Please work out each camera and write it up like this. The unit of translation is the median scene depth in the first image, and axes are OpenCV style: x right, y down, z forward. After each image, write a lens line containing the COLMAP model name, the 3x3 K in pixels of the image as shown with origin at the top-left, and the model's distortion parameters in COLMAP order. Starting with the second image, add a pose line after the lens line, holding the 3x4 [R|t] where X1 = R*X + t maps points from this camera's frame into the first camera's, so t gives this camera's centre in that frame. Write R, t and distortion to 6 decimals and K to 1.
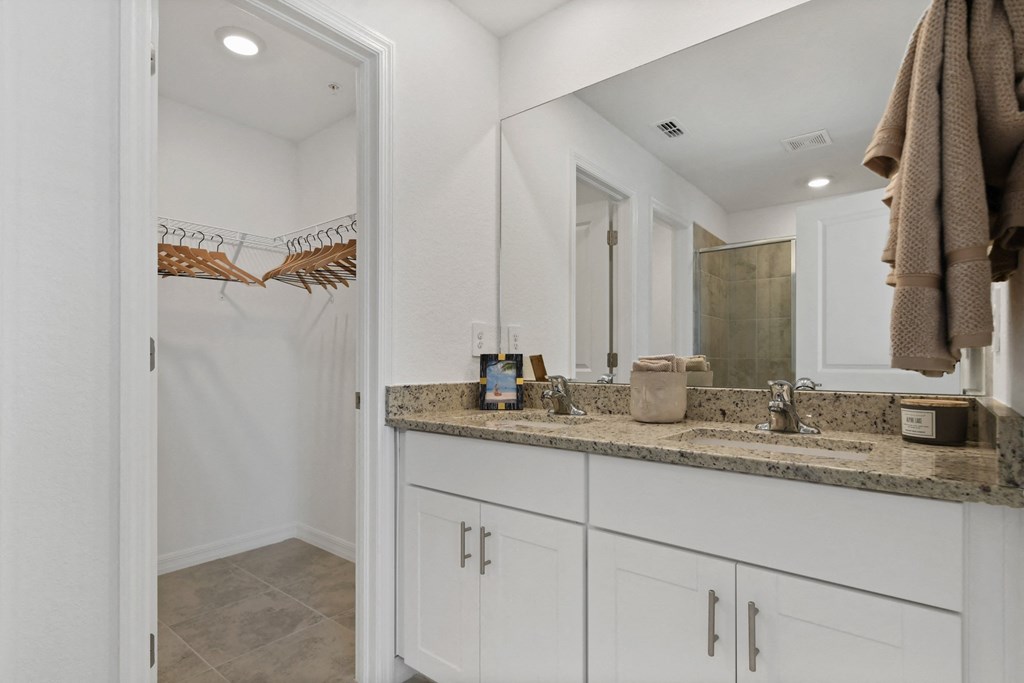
lens RADIAL K [[507.9, 0, 514.9], [0, 507.9, 364.2], [0, 0, 1]] dist [0.001127, 0.000186]
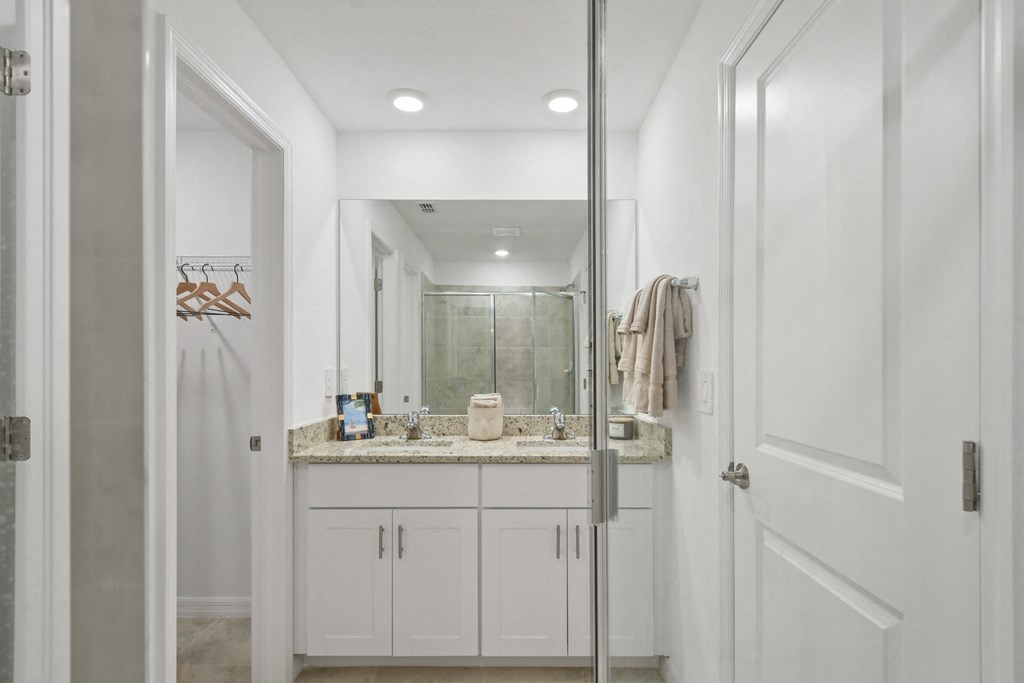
lens RADIAL K [[507.9, 0, 514.9], [0, 507.9, 364.2], [0, 0, 1]] dist [0.001127, 0.000186]
pose [[0.778545, 0.001883, 0.627586, -0.510380], [0.003299, 0.999969, -0.007092, -0.085434], [-0.627580, 0.007592, 0.778515, -0.219985]]
